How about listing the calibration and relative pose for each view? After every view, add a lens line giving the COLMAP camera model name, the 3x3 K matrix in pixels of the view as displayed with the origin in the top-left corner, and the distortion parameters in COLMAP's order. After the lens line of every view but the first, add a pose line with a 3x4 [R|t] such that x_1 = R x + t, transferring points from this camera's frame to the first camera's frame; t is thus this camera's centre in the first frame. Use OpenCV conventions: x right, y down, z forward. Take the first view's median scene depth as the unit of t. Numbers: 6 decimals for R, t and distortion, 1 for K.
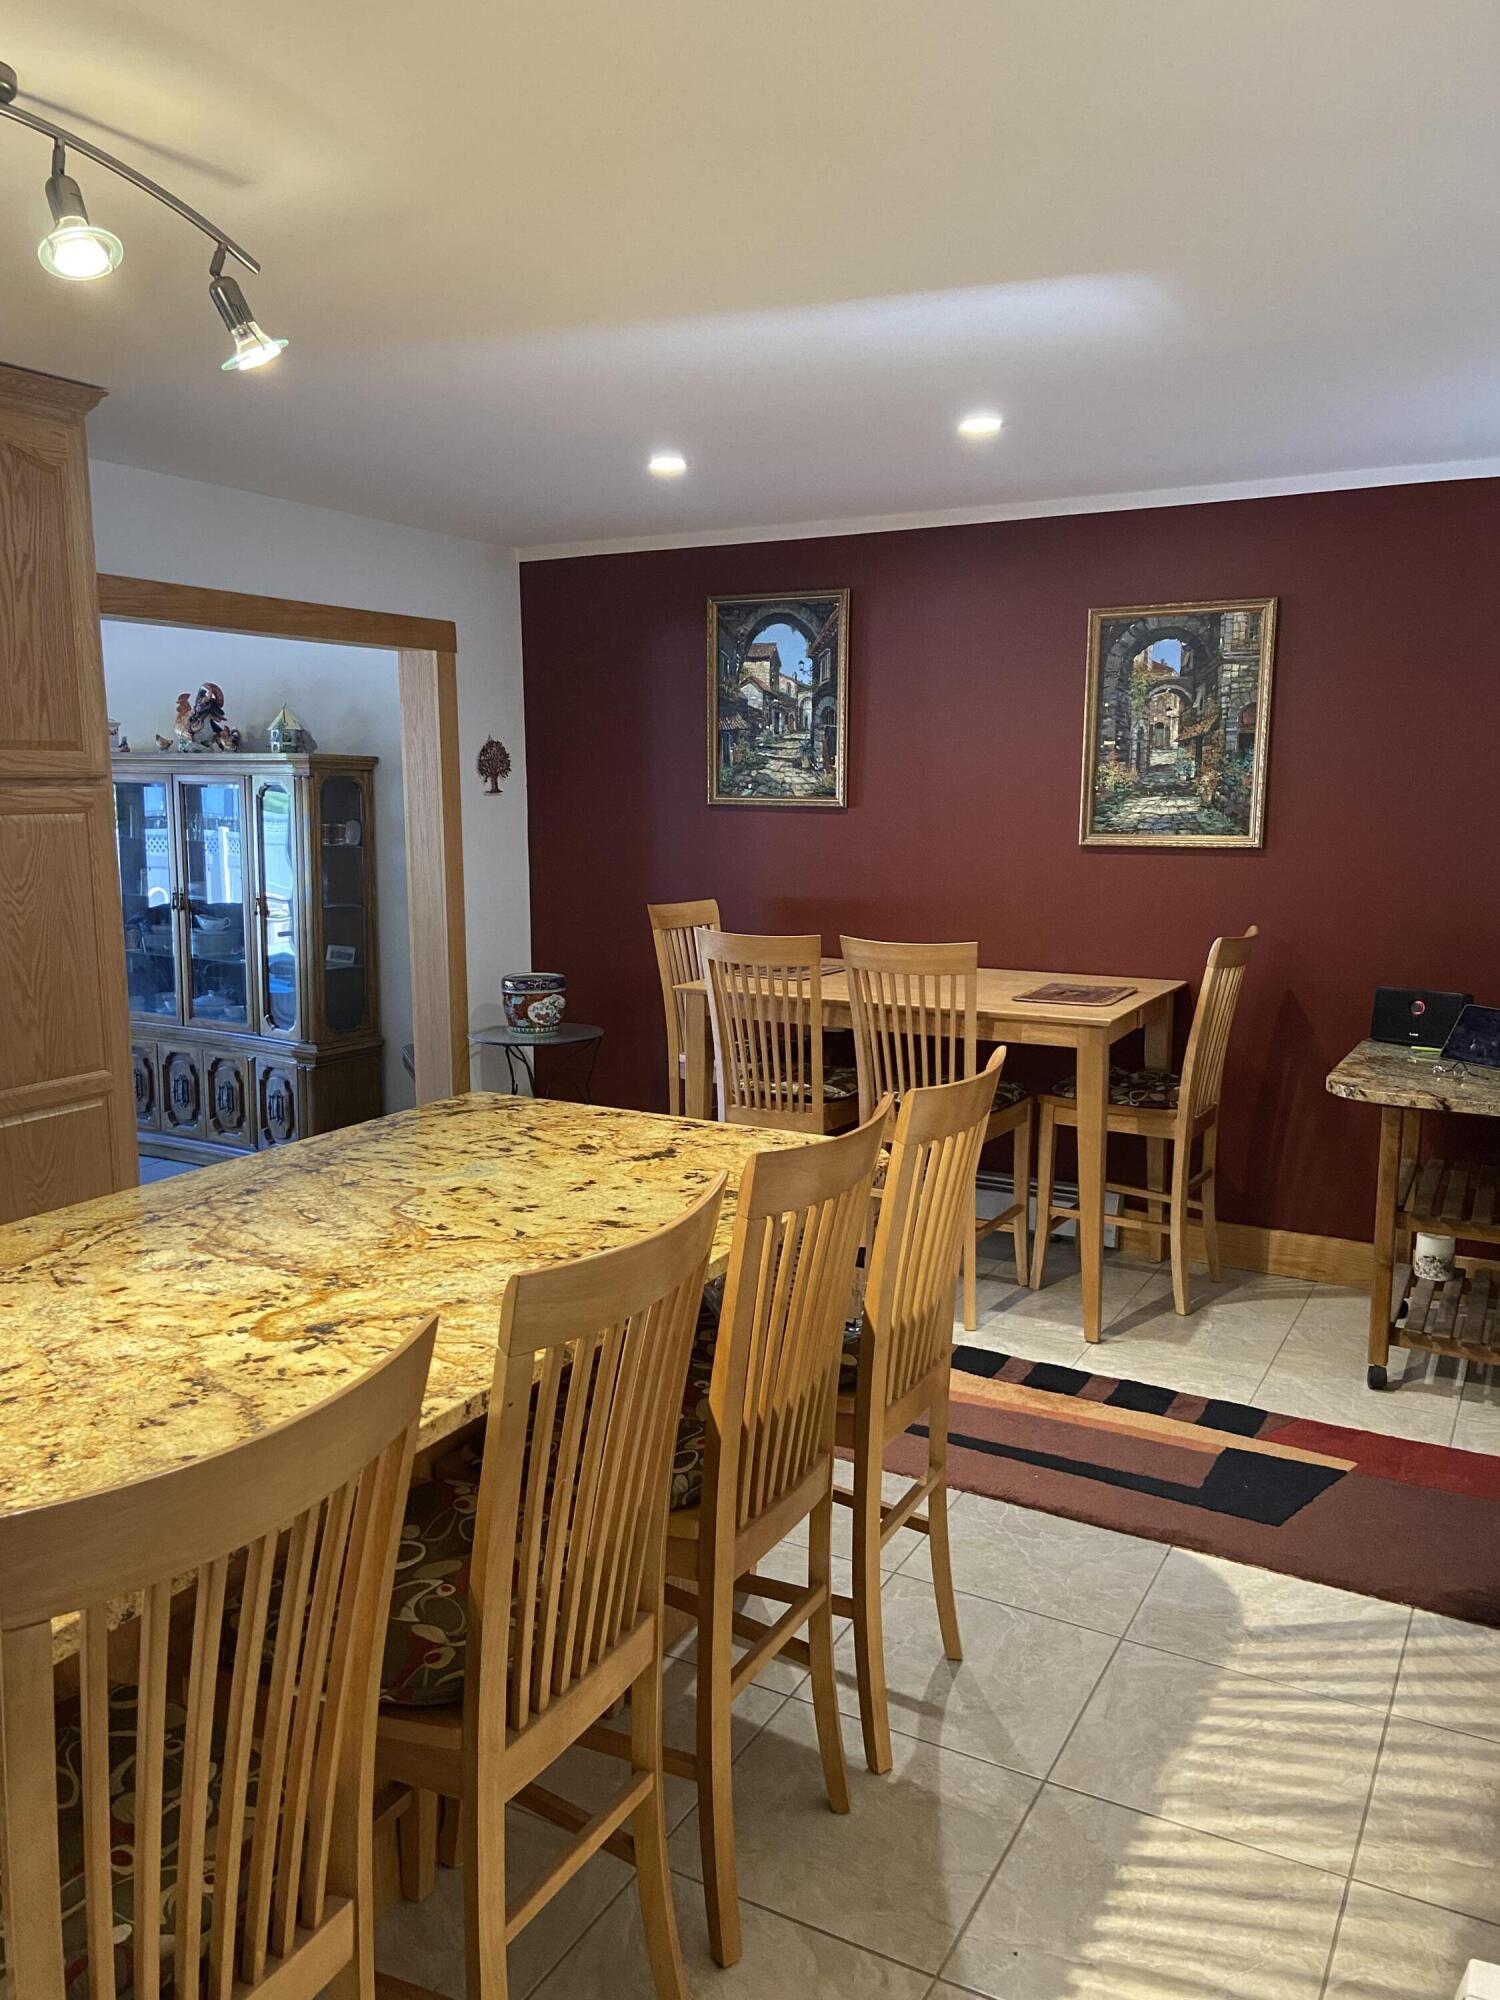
lens RADIAL K [[1507.3, 0, 762.2], [0, 1507.3, 1000.3], [0, 0, 1]] dist [0.013674, 0.001523]
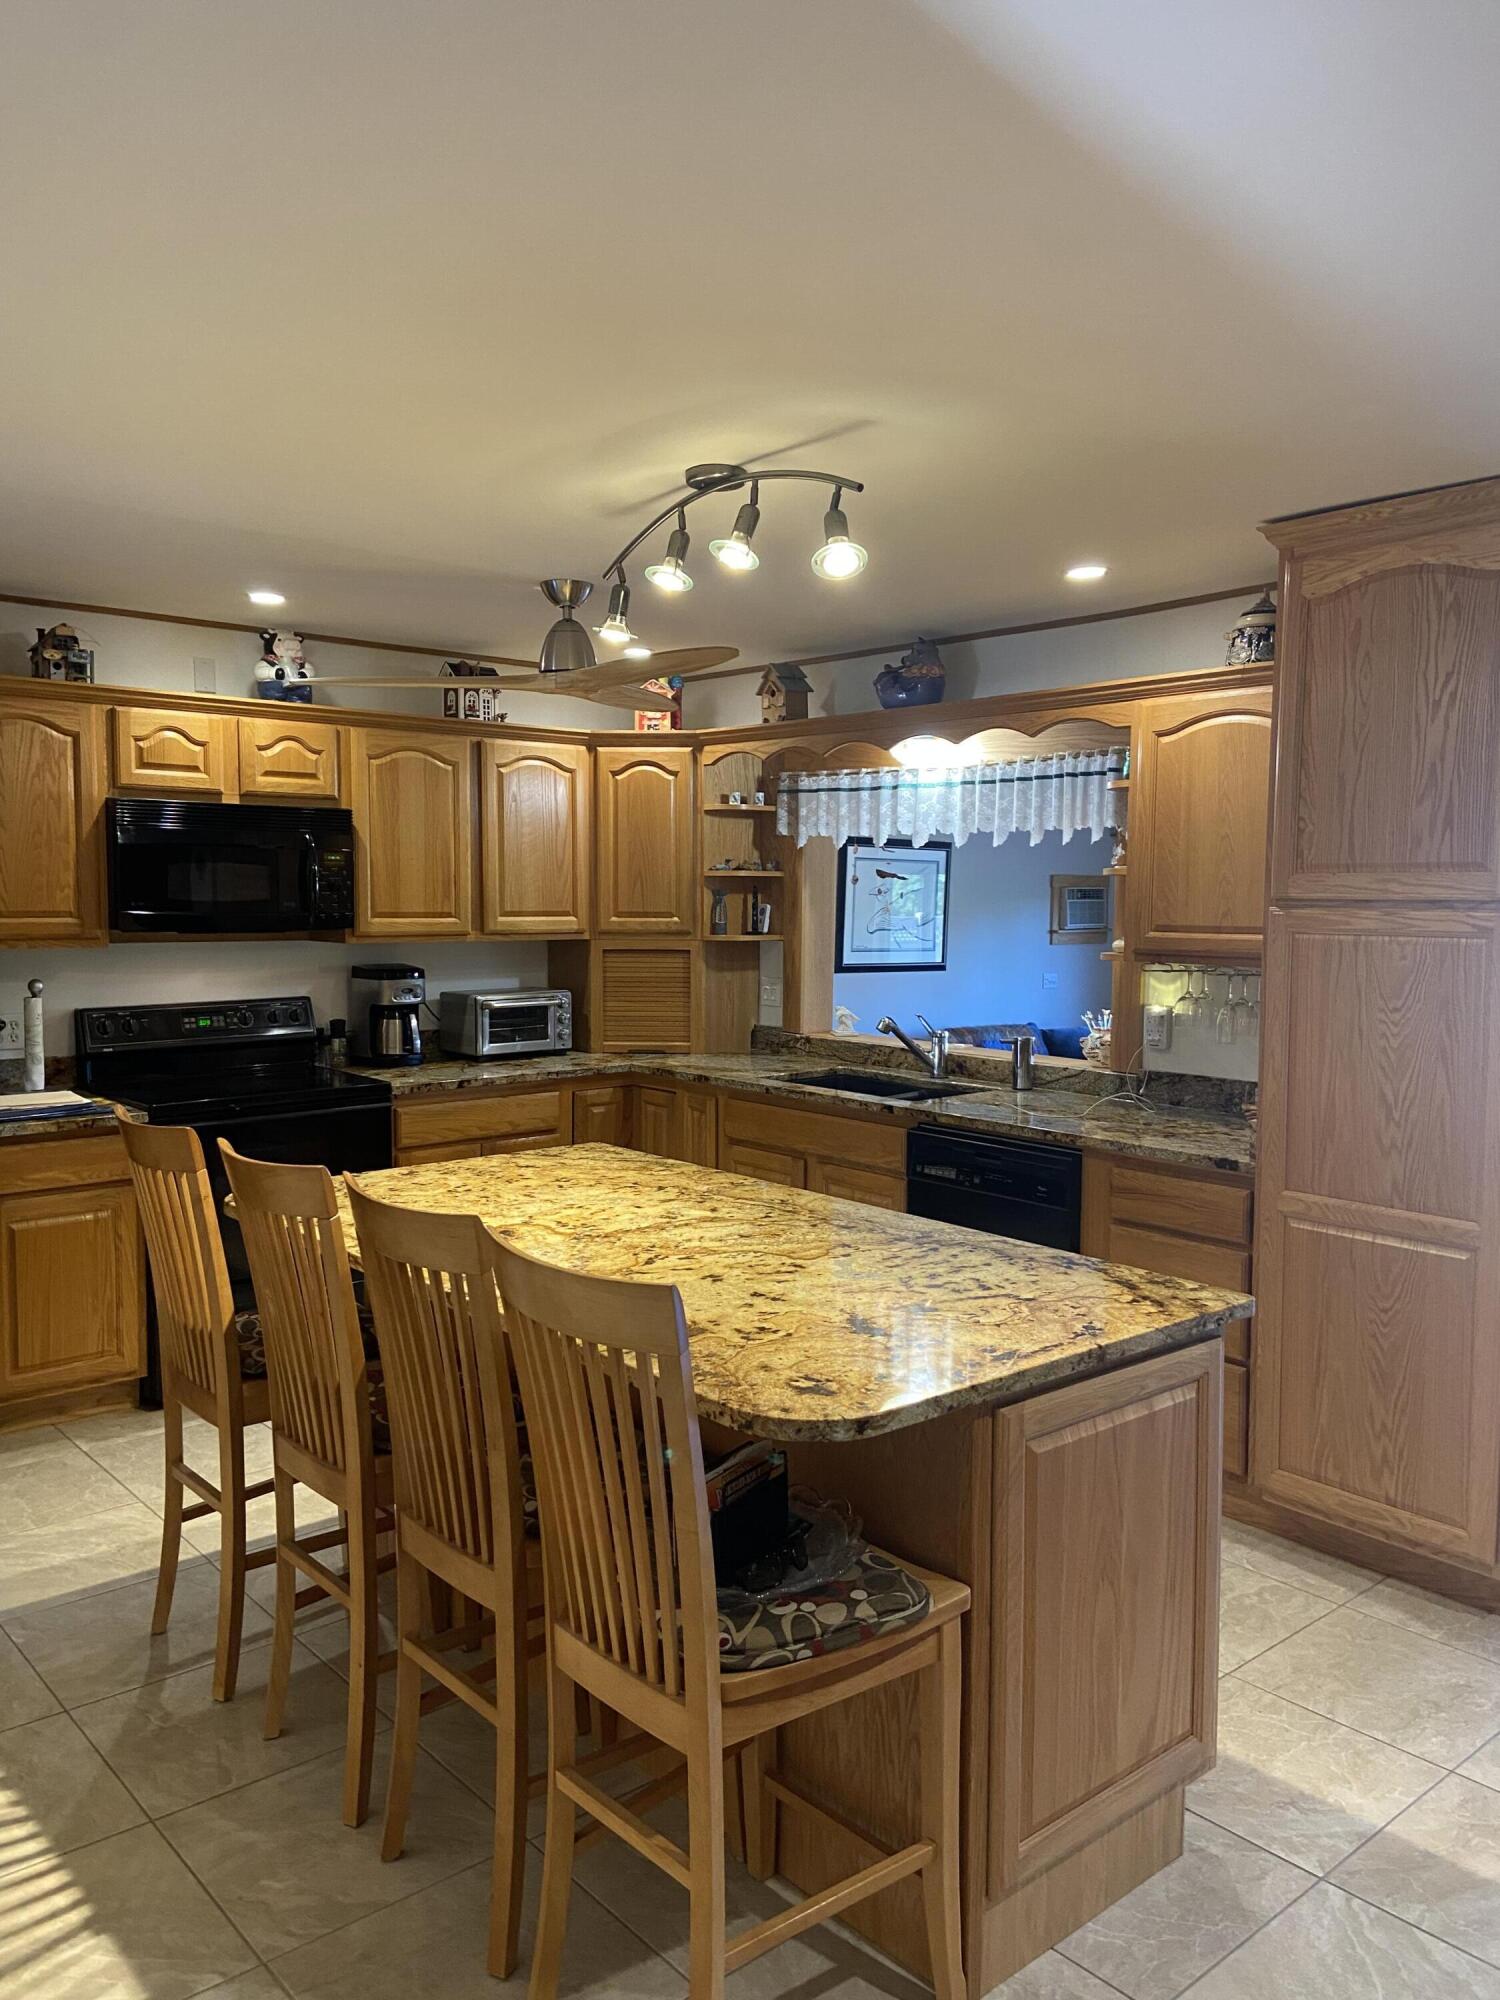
lens RADIAL K [[1507.3, 0, 764.8], [0, 1507.3, 1001.2], [0, 0, 1]] dist [0.013674, 0.001523]
pose [[-0.357134, 0.062475, -0.931961, 0.647447], [-0.152068, 0.980560, 0.124007, -0.154984], [0.921591, 0.186009, -0.340691, 1.058972]]
